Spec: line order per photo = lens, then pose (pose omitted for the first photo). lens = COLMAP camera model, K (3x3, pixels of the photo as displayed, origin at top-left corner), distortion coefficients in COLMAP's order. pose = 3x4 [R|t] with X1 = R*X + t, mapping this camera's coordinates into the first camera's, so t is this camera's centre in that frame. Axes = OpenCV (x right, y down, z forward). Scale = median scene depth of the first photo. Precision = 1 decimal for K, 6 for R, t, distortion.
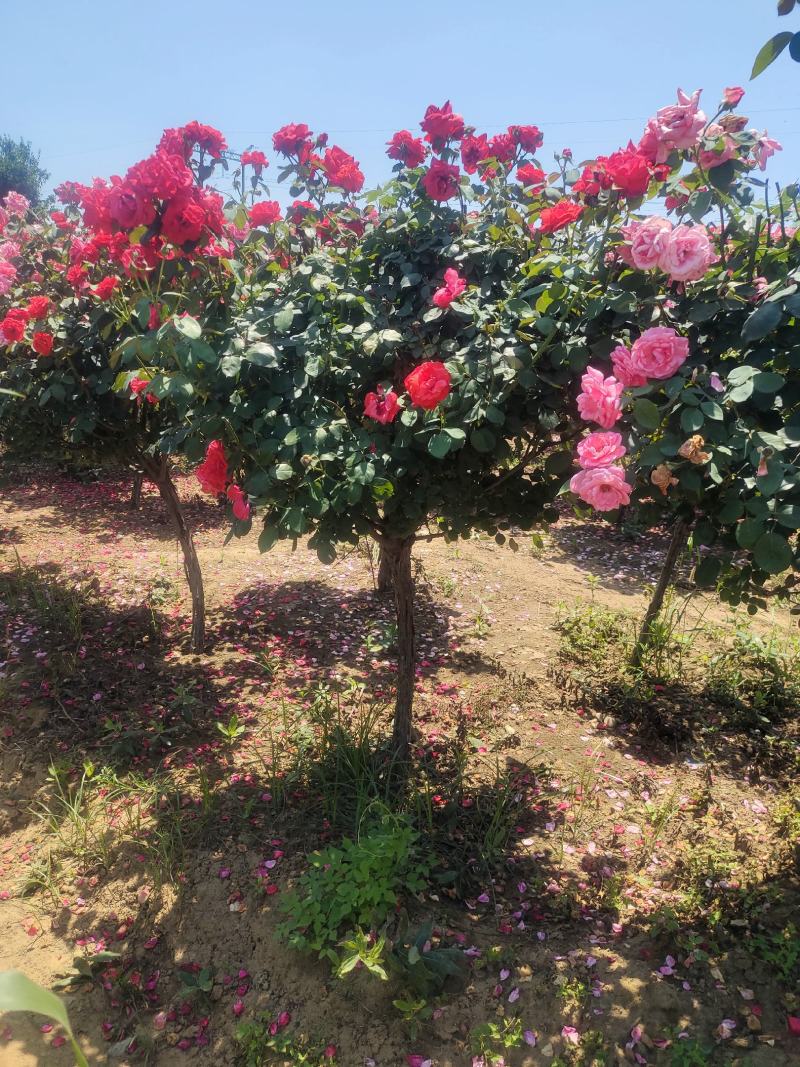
lens RADIAL K [[831.5, 0, 397.5], [0, 831.5, 533.0], [0, 0, 1]] dist [0.048614, -0.011028]
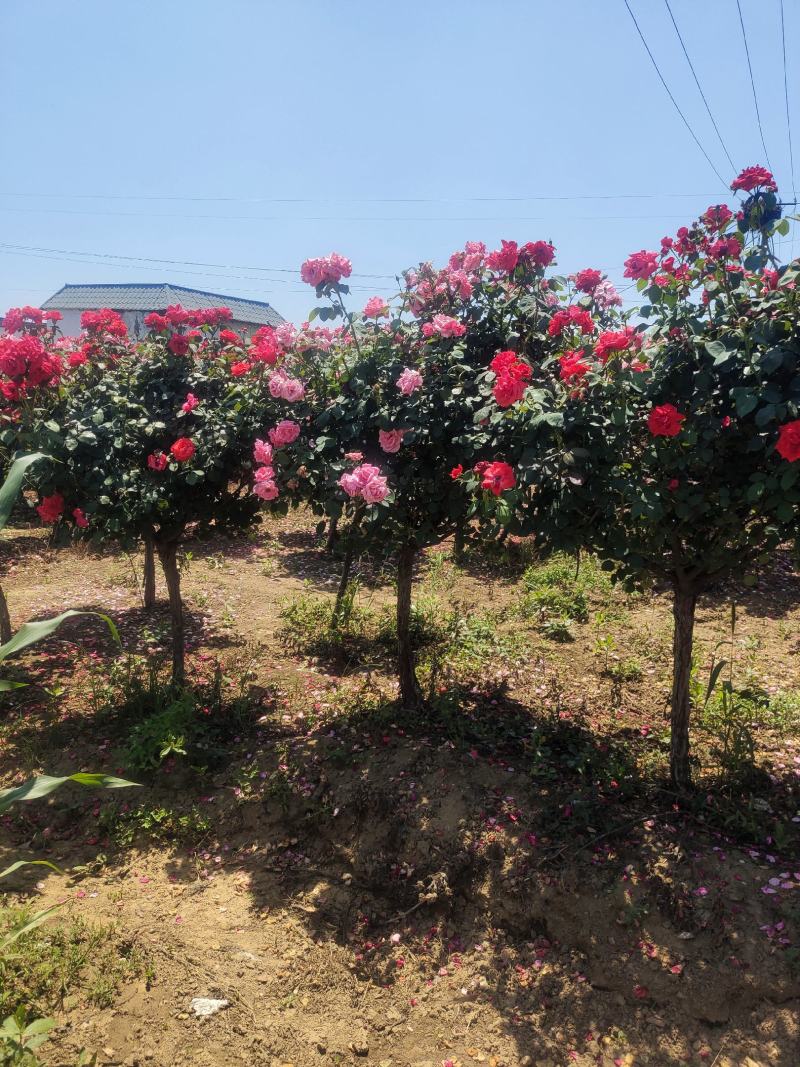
lens RADIAL K [[831.5, 0, 397.7], [0, 831.5, 536.6], [0, 0, 1]] dist [0.048614, -0.011028]
pose [[0.950209, -0.079240, 0.301369, -0.081898], [0.098532, 0.993910, -0.049337, 0.156472], [-0.295624, 0.076575, 0.952230, -0.912113]]
